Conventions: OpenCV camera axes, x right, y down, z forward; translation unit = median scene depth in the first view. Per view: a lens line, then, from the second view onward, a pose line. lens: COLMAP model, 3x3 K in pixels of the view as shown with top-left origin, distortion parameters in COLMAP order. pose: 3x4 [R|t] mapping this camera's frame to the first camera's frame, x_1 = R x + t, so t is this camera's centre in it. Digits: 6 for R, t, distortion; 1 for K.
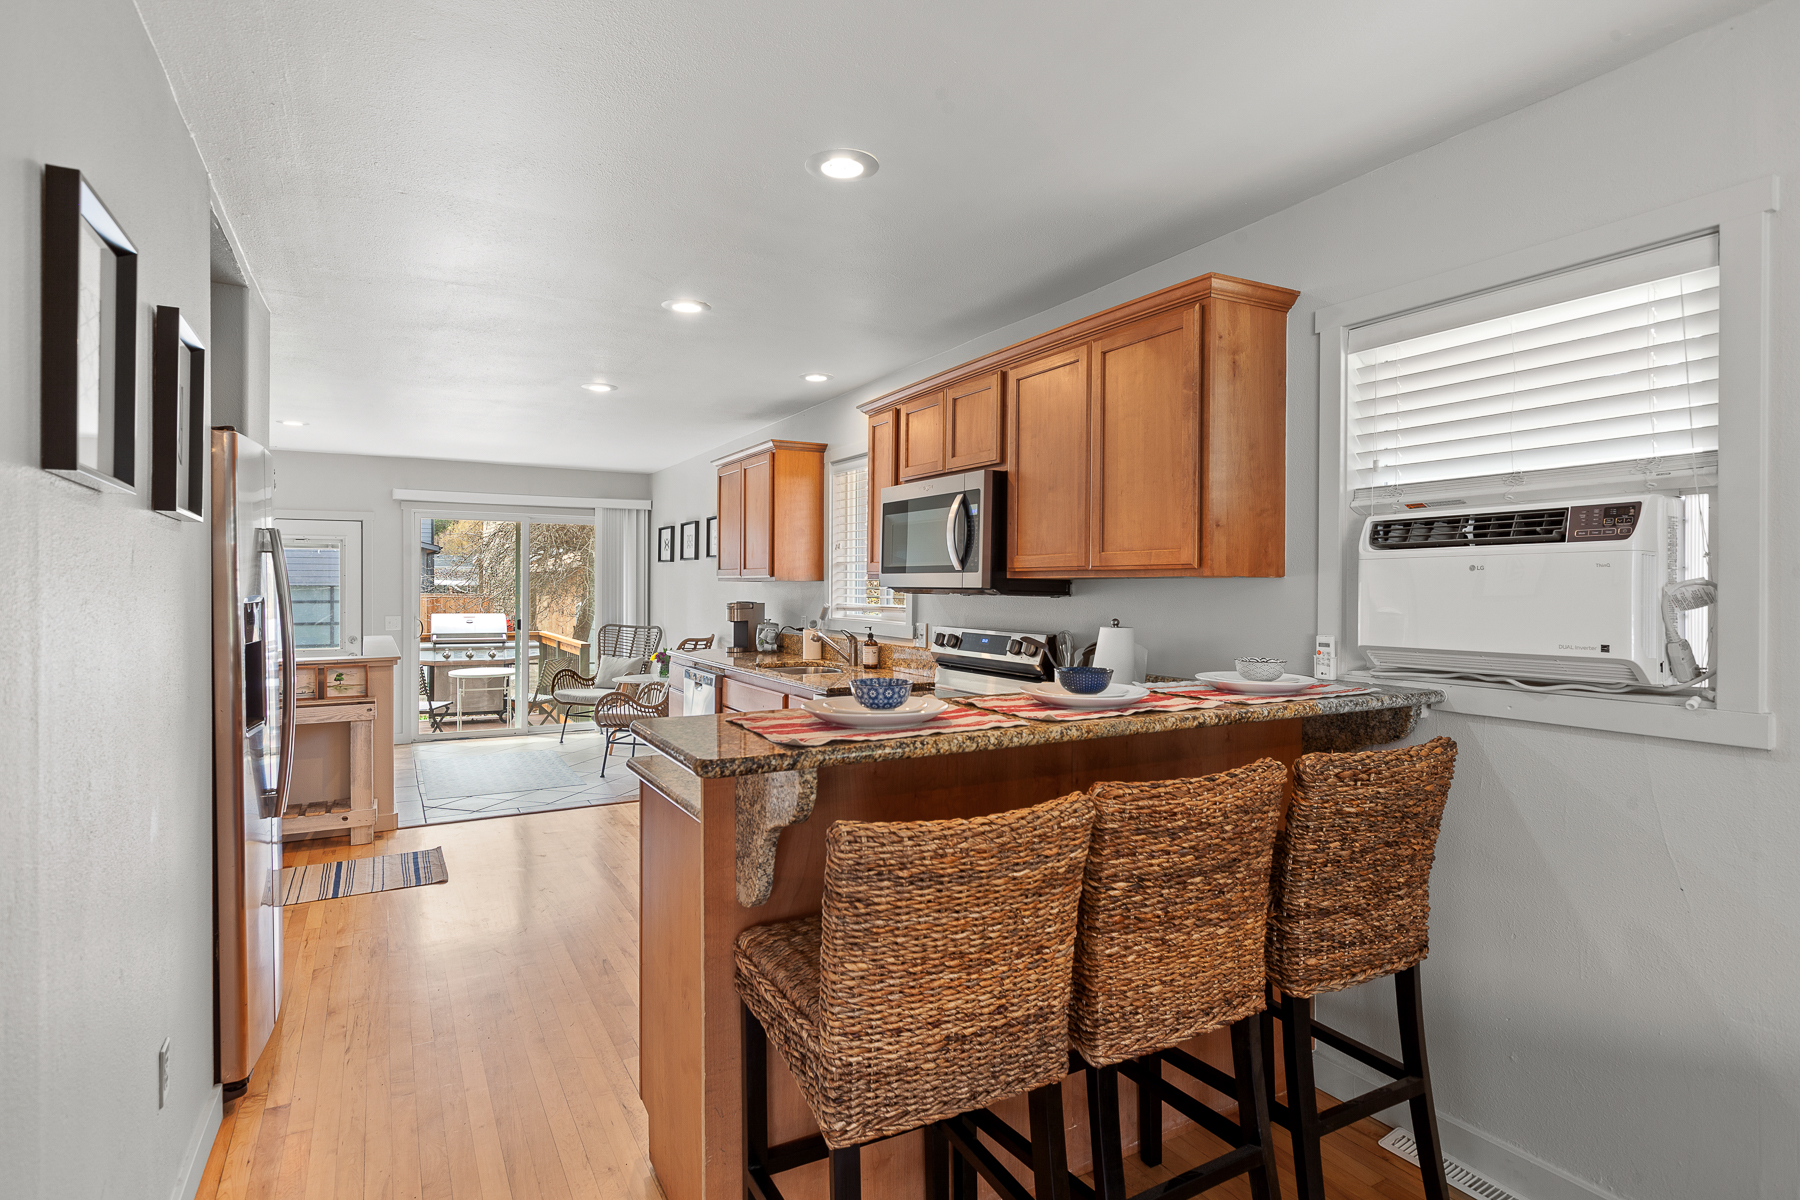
lens RADIAL K [[918.8, 0, 899.6], [0, 918.8, 594.2], [0, 0, 1]] dist [-0.003033, -0.000505]
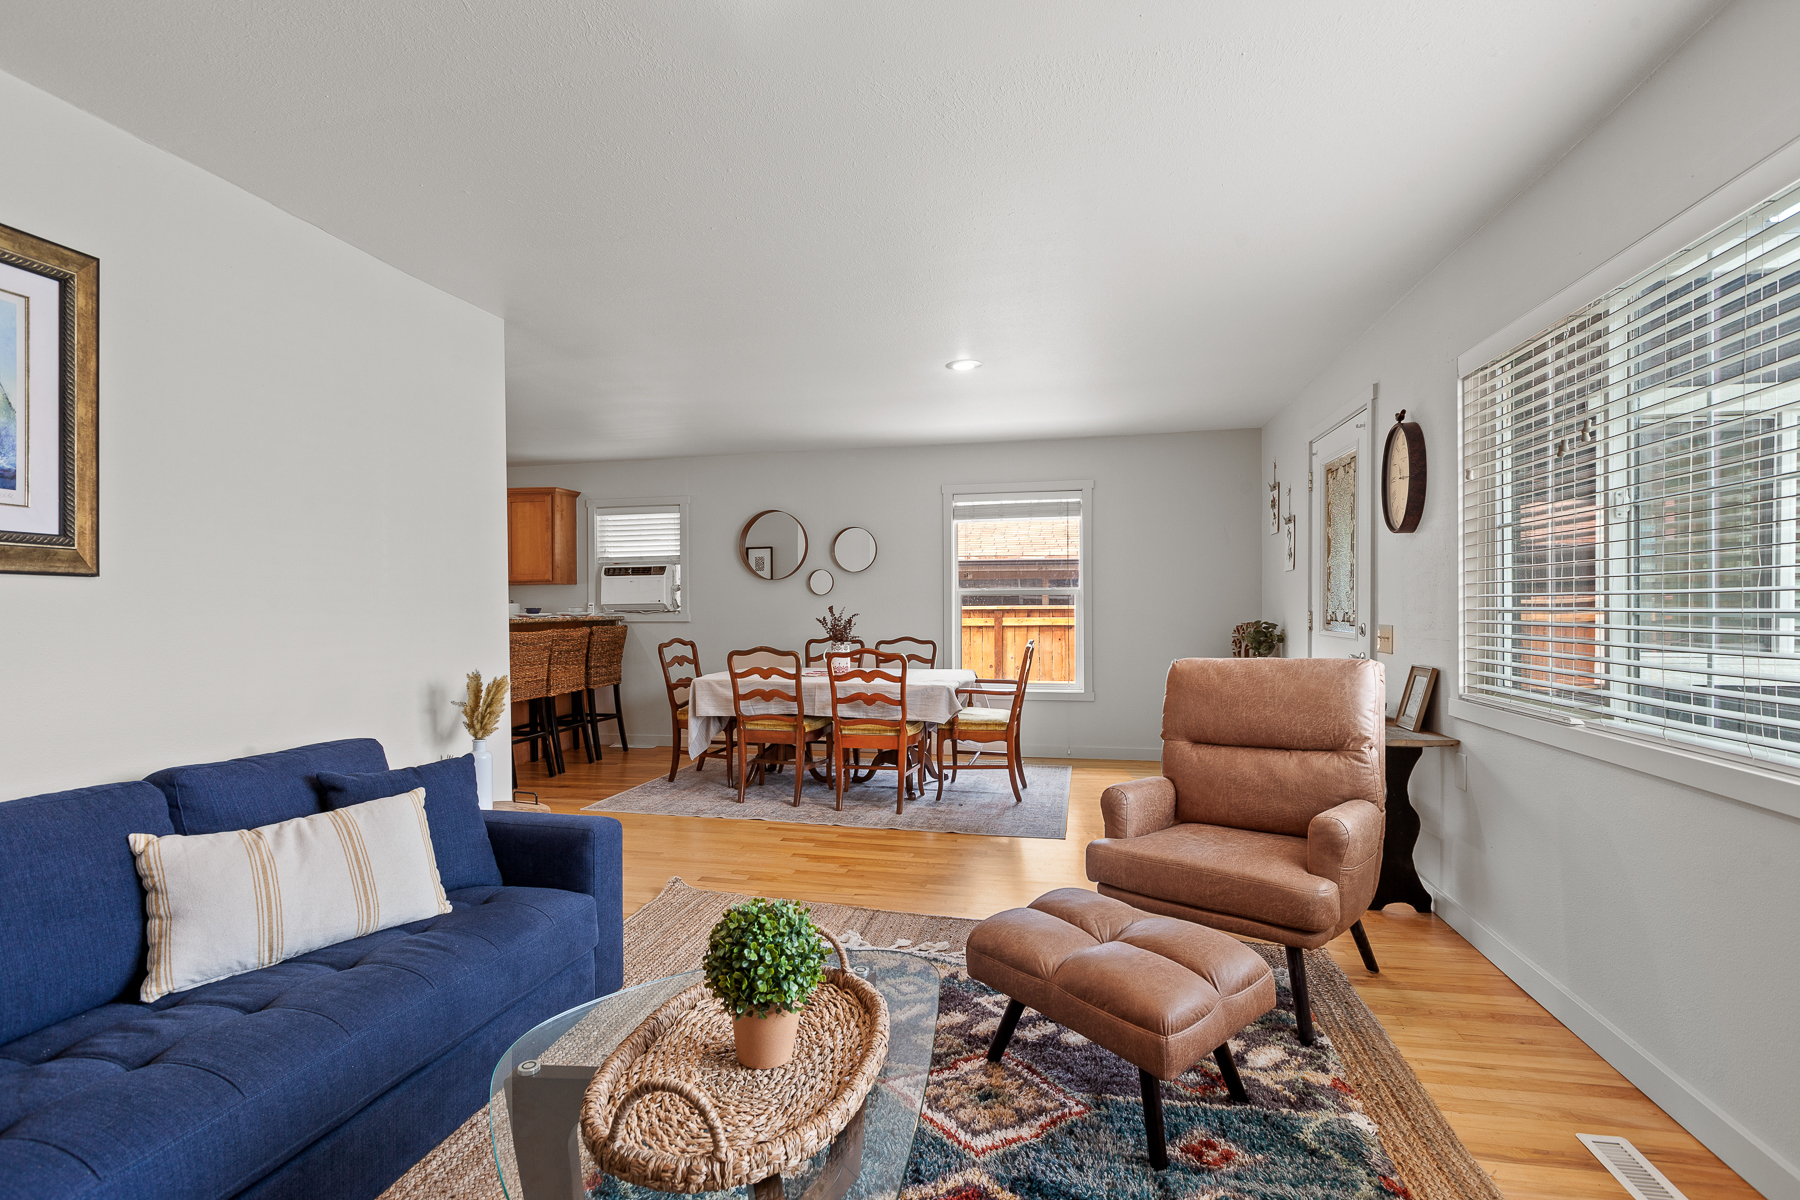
lens RADIAL K [[818.4, 0, 875.2], [0, 818.4, 606.1], [0, 0, 1]] dist [0.001956, 0.000814]
pose [[0.673573, -0.003790, 0.739111, -0.933951], [0.012367, 0.999905, -0.006143, 0.083236], [-0.739017, 0.013278, 0.673556, -1.580152]]
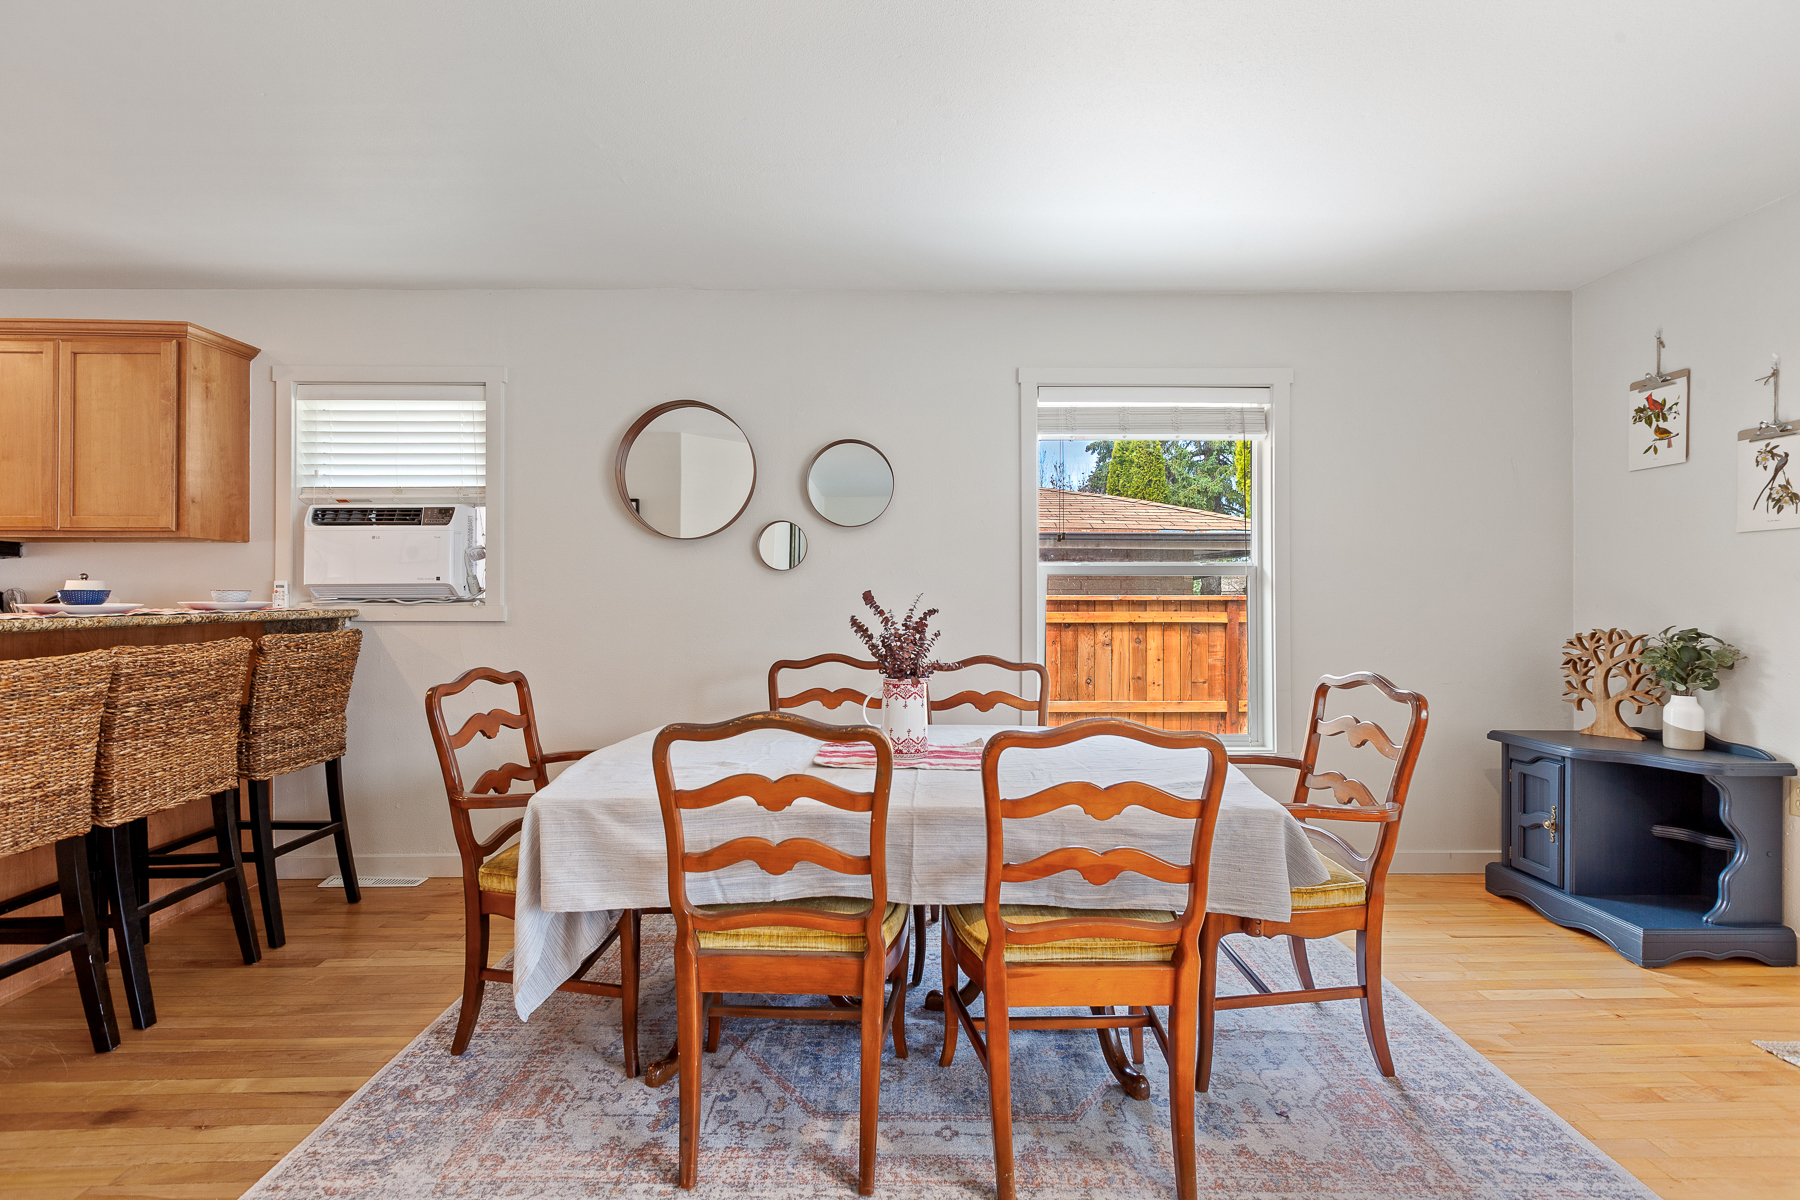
lens RADIAL K [[818.4, 0, 892.4], [0, 818.4, 593.2], [0, 0, 1]] dist [0.001956, 0.000814]
pose [[0.483951, 0.001599, 0.875094, -0.224847], [0.007229, 0.999957, -0.005825, 0.077162], [-0.875065, 0.009145, 0.483918, -0.521771]]
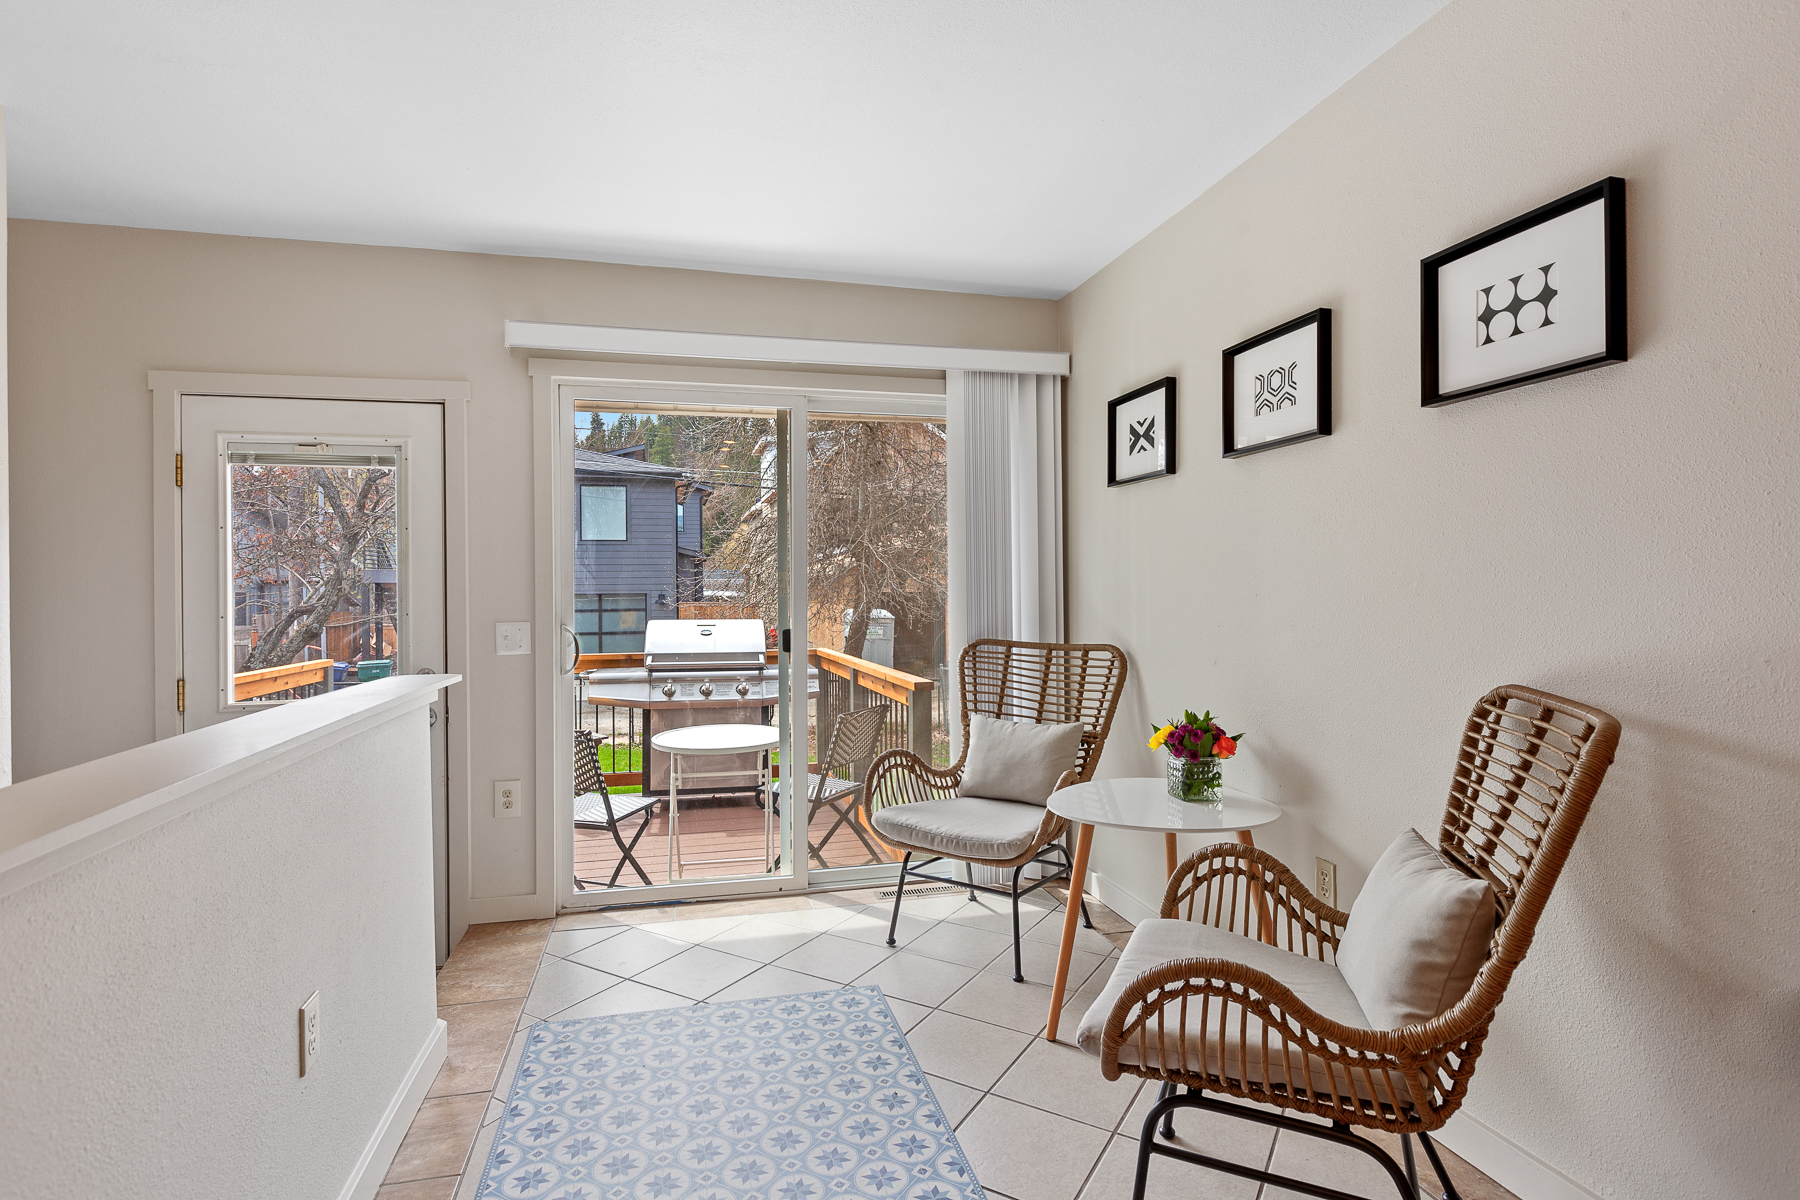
lens RADIAL K [[907.8, 0, 901.1], [0, 907.8, 598.9], [0, 0, 1]] dist [0.006215, 0.000190]
pose [[0.965420, -0.010319, -0.260494, -0.839347], [0.008754, 0.999936, -0.007168, 0.057270], [0.260551, 0.004640, 0.965449, 2.010826]]
